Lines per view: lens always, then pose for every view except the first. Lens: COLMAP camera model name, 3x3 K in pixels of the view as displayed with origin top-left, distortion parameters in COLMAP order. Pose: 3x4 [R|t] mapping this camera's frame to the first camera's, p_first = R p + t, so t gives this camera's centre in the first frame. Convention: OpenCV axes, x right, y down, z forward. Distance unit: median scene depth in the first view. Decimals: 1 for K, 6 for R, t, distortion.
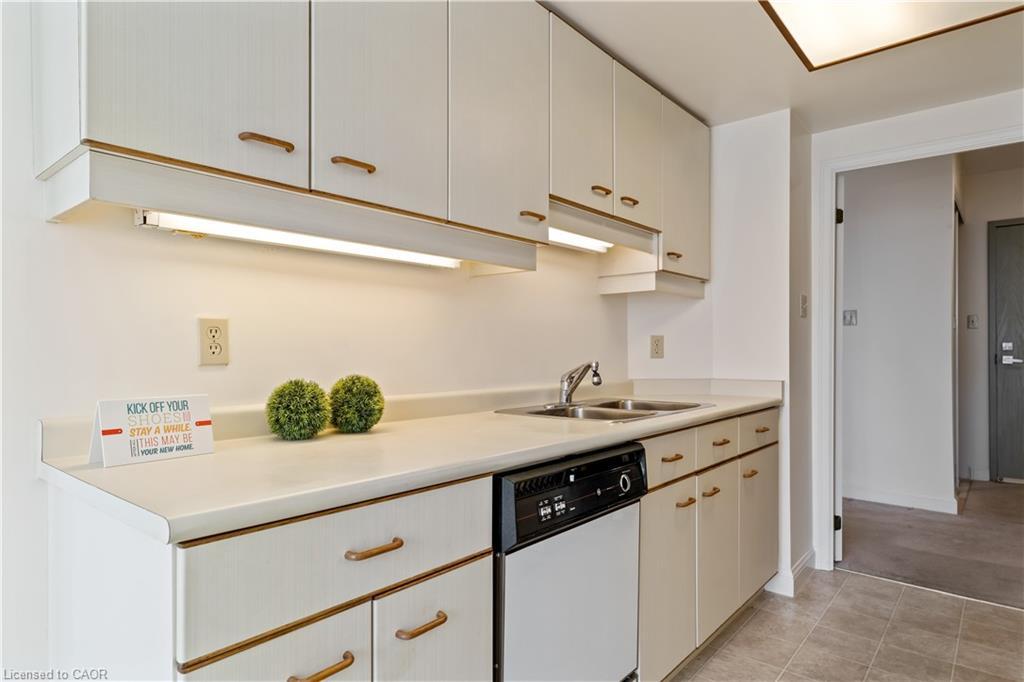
lens RADIAL K [[589.6, 0, 512.5], [0, 589.6, 349.8], [0, 0, 1]] dist [0.001191, -0.000448]
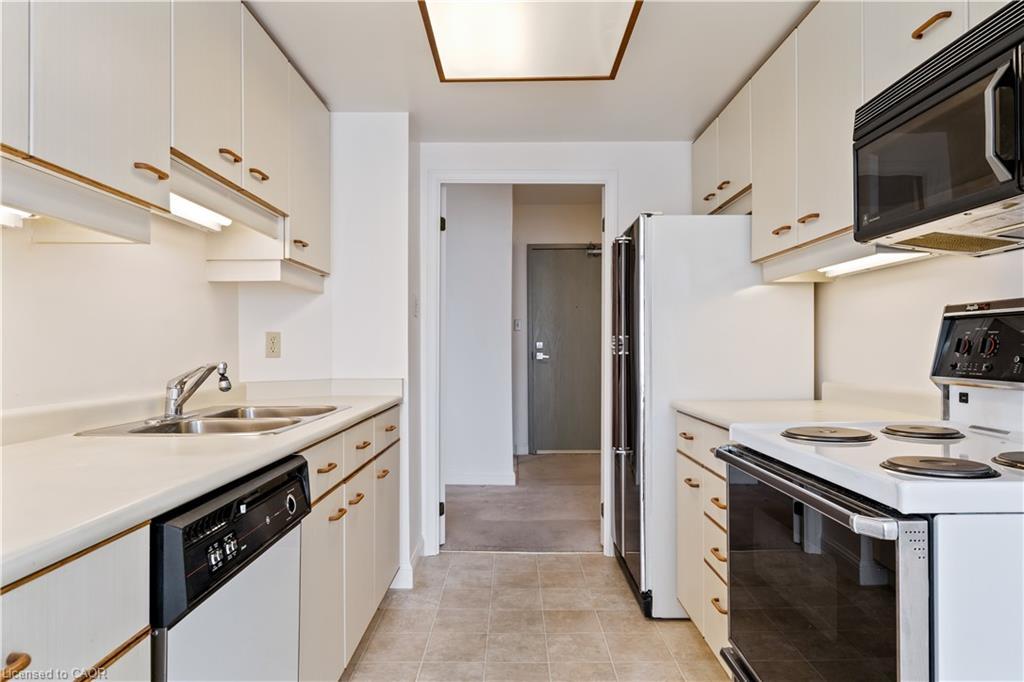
lens RADIAL K [[614.4, 0, 512.0], [0, 614.4, 348.5], [0, 0, 1]] dist [-0.003323, -0.001306]
pose [[0.767405, -0.001570, 0.641161, -0.080339], [0.001701, 0.999998, 0.000413, 0.000769], [-0.641160, 0.000773, 0.767407, 0.068762]]
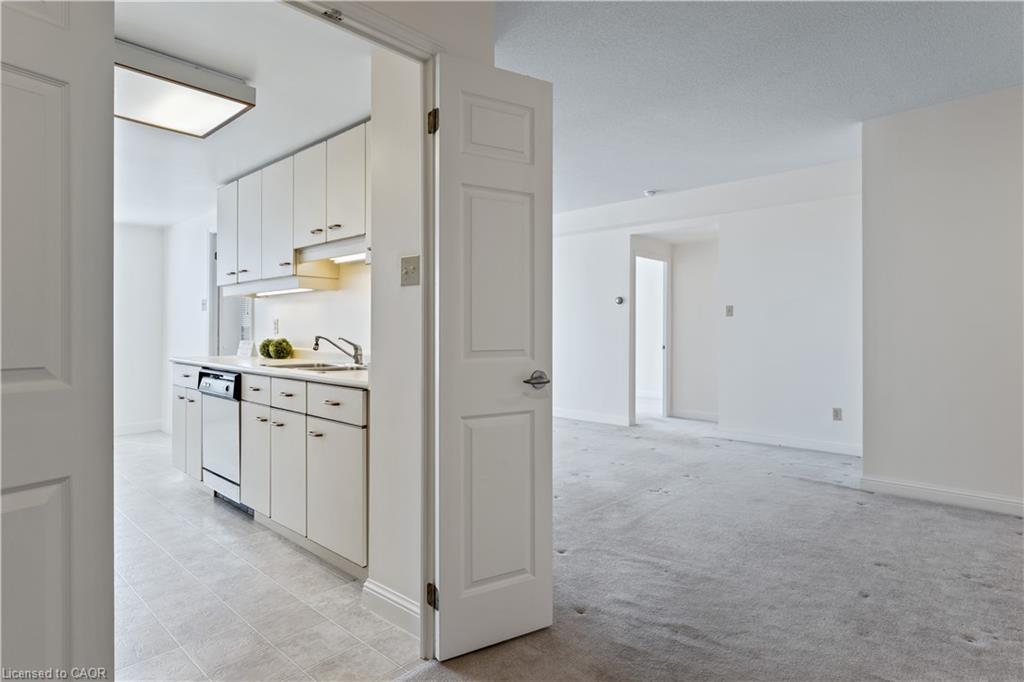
lens RADIAL K [[568.8, 0, 508.8], [0, 568.8, 333.4], [0, 0, 1]] dist [0.002510, -0.001172]
pose [[-0.067123, 0.002225, -0.997742, 1.375943], [-0.002927, 0.999993, 0.002427, 0.005362], [0.997740, 0.003084, -0.067116, 1.333971]]
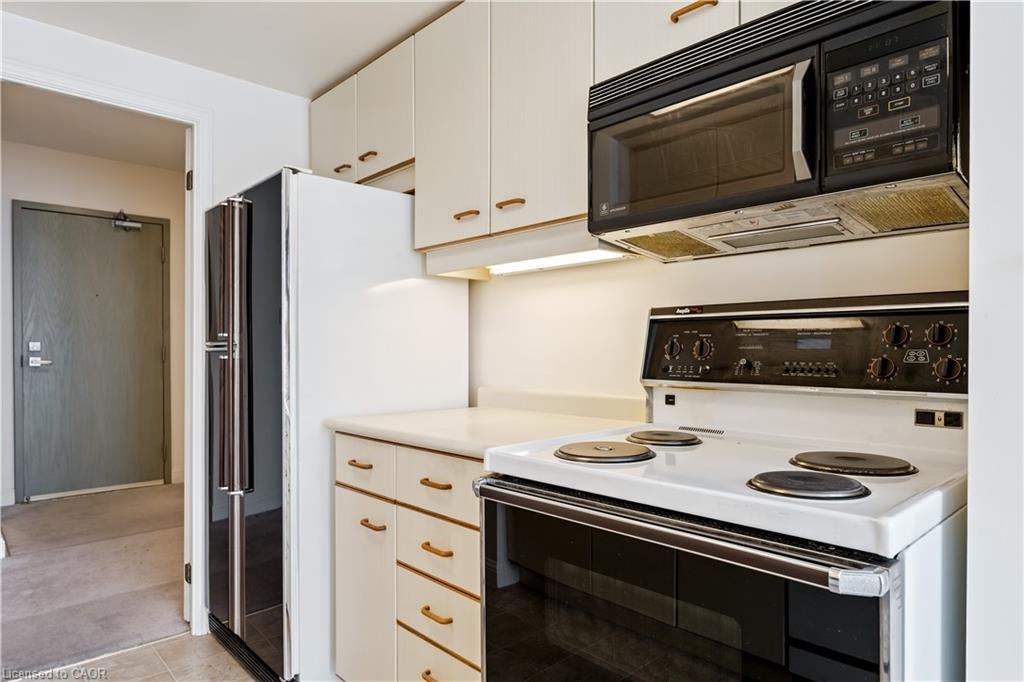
lens RADIAL K [[614.4, 0, 520.3], [0, 614.4, 354.6], [0, 0, 1]] dist [-0.003323, -0.001306]
pose [[0.113292, -0.005401, 0.993547, 0.024081], [-0.000565, 0.999985, 0.005501, 0.002004], [-0.993562, -0.001185, 0.113287, 0.335360]]
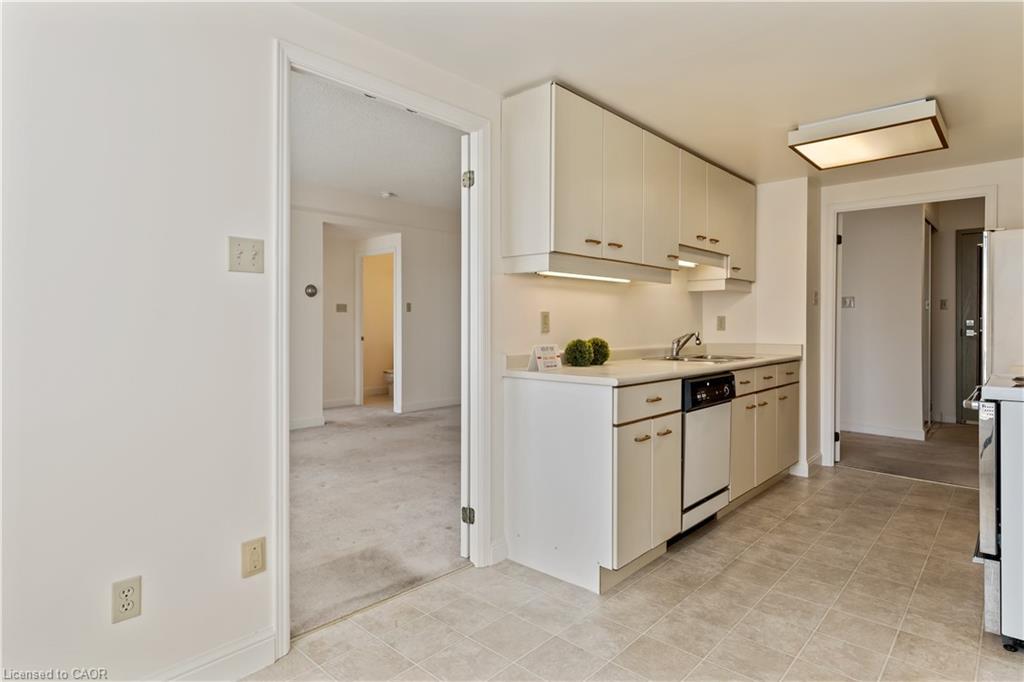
lens RADIAL K [[552.5, 0, 507.3], [0, 552.5, 325.4], [0, 0, 1]] dist [-0.003373, 0.000709]
pose [[0.998745, 0.003137, -0.049979, -0.291024], [-0.002907, 0.999985, 0.004679, -0.005572], [0.049993, -0.004527, 0.998739, -0.587998]]
